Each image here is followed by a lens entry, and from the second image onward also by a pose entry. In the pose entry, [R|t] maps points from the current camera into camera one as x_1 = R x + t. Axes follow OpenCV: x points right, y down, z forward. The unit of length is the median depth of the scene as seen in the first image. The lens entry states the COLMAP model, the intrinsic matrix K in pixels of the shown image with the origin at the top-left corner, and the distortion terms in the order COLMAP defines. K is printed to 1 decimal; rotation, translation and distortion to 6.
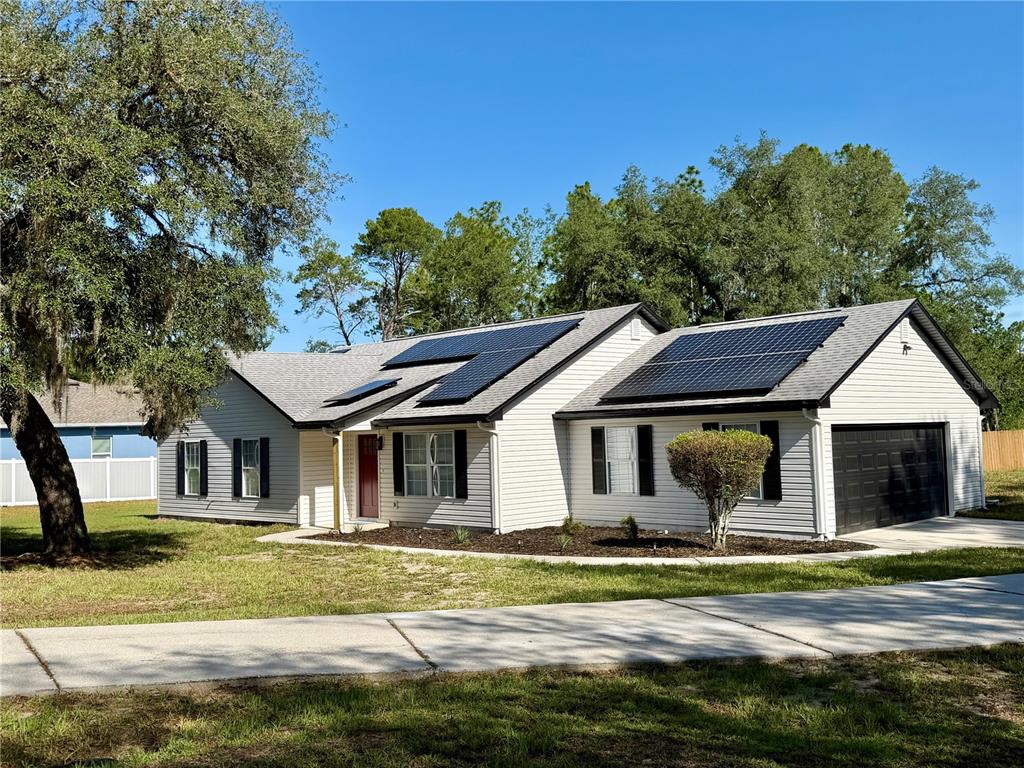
lens RADIAL K [[1014.8, 0, 512.6], [0, 1014.8, 382.4], [0, 0, 1]] dist [0.088057, 0.000000]
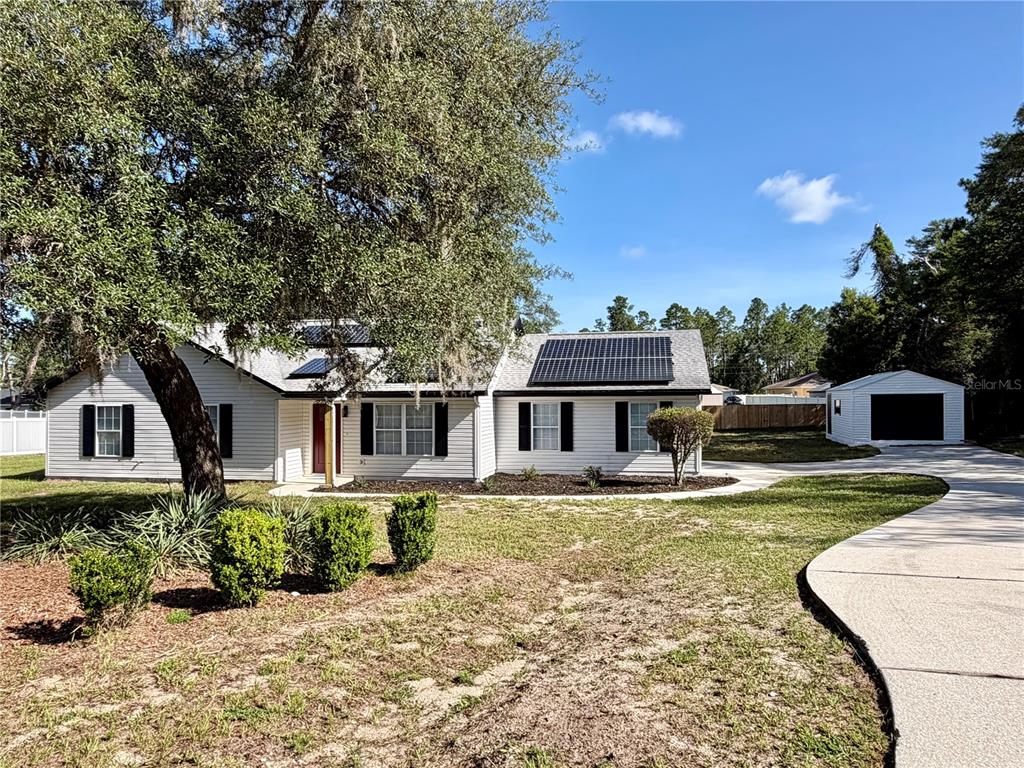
lens RADIAL K [[681.0, 0, 512.4], [0, 681.0, 383.5], [0, 0, 1]] dist [-0.031813, -0.000188]
pose [[0.819466, 0.045583, 0.571312, -0.443644], [-0.047947, 0.998790, -0.010917, 0.027212], [-0.571119, -0.018447, 0.820660, 0.239262]]
